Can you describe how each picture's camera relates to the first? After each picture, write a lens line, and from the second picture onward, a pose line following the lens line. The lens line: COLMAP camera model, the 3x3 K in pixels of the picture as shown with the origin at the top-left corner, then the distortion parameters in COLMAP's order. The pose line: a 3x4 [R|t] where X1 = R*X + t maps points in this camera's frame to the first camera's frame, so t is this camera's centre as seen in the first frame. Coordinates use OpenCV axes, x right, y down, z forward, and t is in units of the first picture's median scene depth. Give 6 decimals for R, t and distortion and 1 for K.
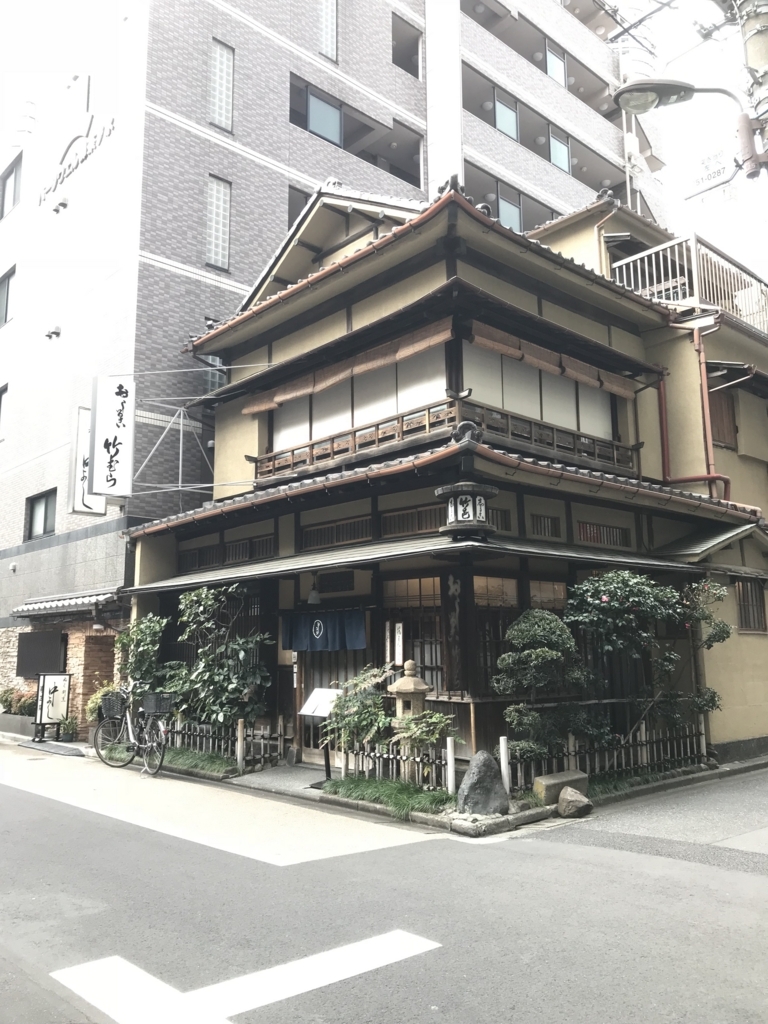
lens RADIAL K [[840.6, 0, 384.0], [0, 840.6, 512.0], [0, 0, 1]] dist [0.000289, 0.000440]
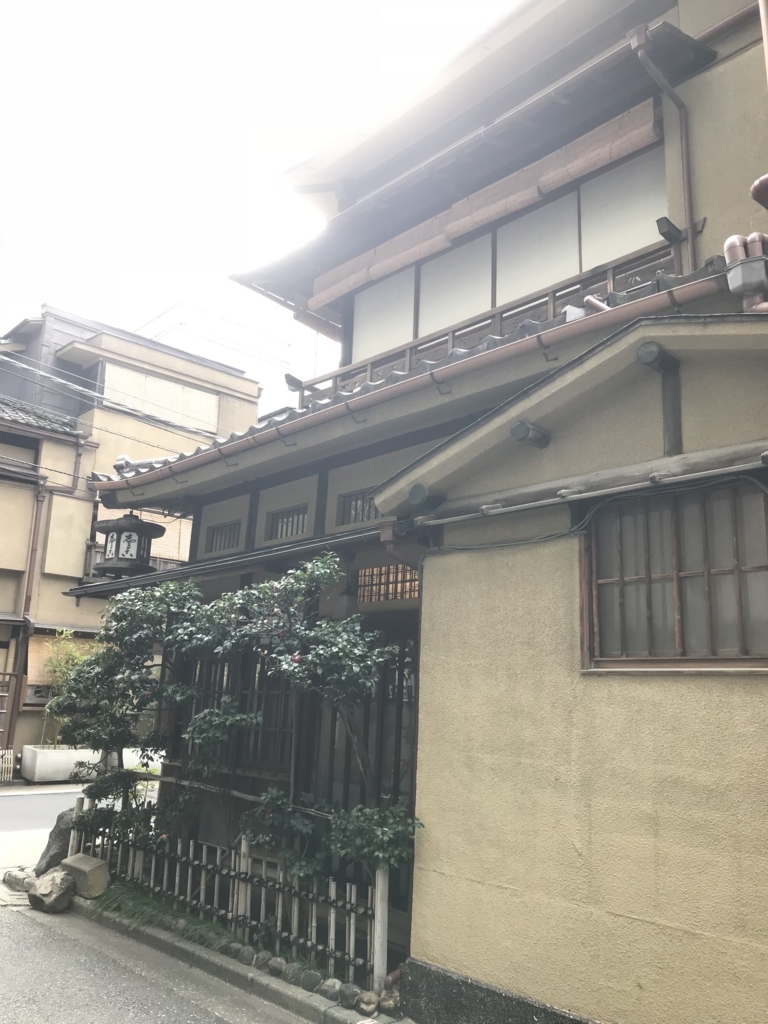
lens RADIAL K [[840.6, 0, 384.0], [0, 840.6, 512.0], [0, 0, 1]] dist [0.000289, 0.000440]
pose [[0.009084, -0.216116, -0.976325, 0.817003], [0.136558, 0.967486, -0.212889, 0.154835], [0.990590, -0.131391, 0.038301, 0.991912]]
